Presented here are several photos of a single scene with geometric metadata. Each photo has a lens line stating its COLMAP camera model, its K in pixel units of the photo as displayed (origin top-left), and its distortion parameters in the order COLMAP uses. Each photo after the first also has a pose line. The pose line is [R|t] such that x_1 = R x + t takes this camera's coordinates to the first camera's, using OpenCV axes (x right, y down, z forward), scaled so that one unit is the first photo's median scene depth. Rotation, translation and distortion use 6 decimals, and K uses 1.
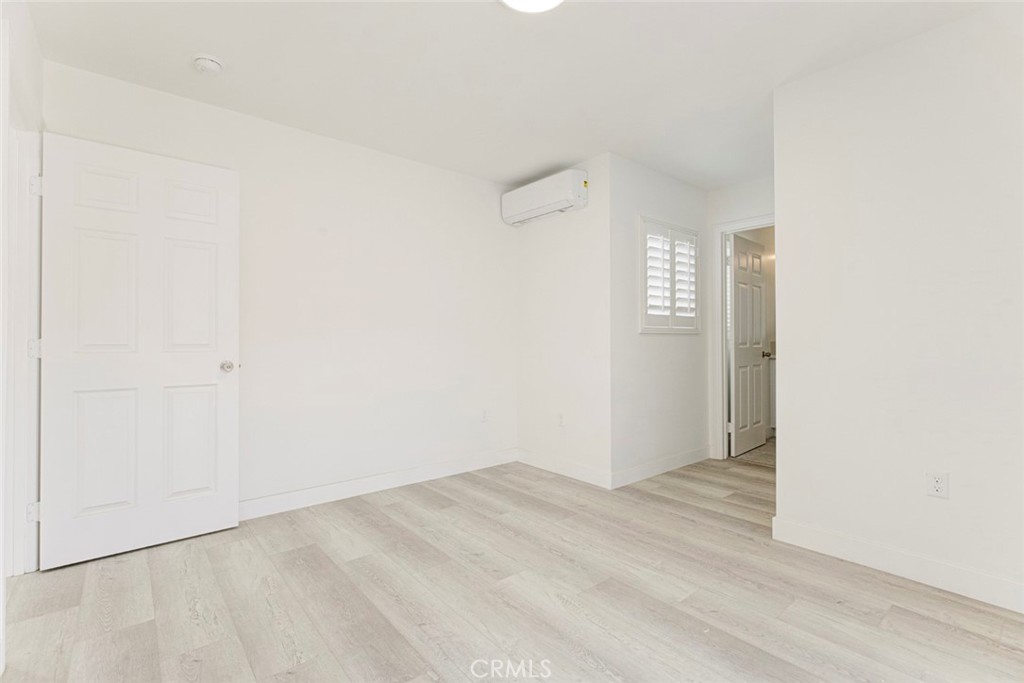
lens RADIAL K [[469.4, 0, 510.8], [0, 469.4, 340.3], [0, 0, 1]] dist [-0.002588, -0.000131]
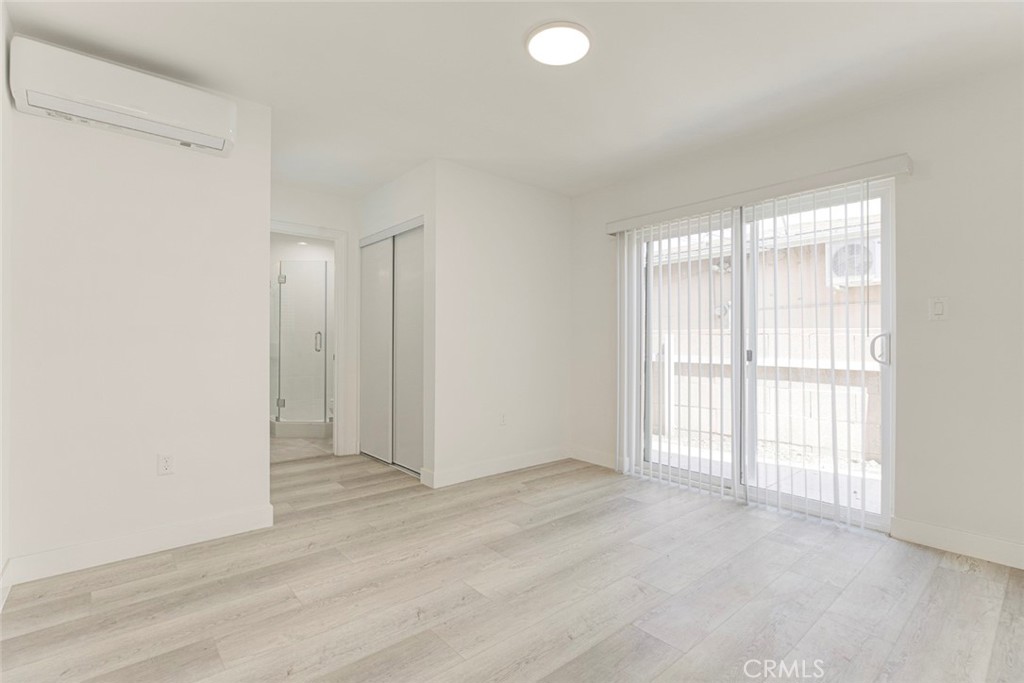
lens RADIAL K [[469.4, 0, 510.8], [0, 469.4, 340.3], [0, 0, 1]] dist [-0.002588, -0.000131]
pose [[-0.021583, 0.010525, 0.999712, -0.769427], [-0.006431, 0.999922, -0.010666, 0.003702], [-0.999746, -0.006660, -0.021514, 0.762559]]
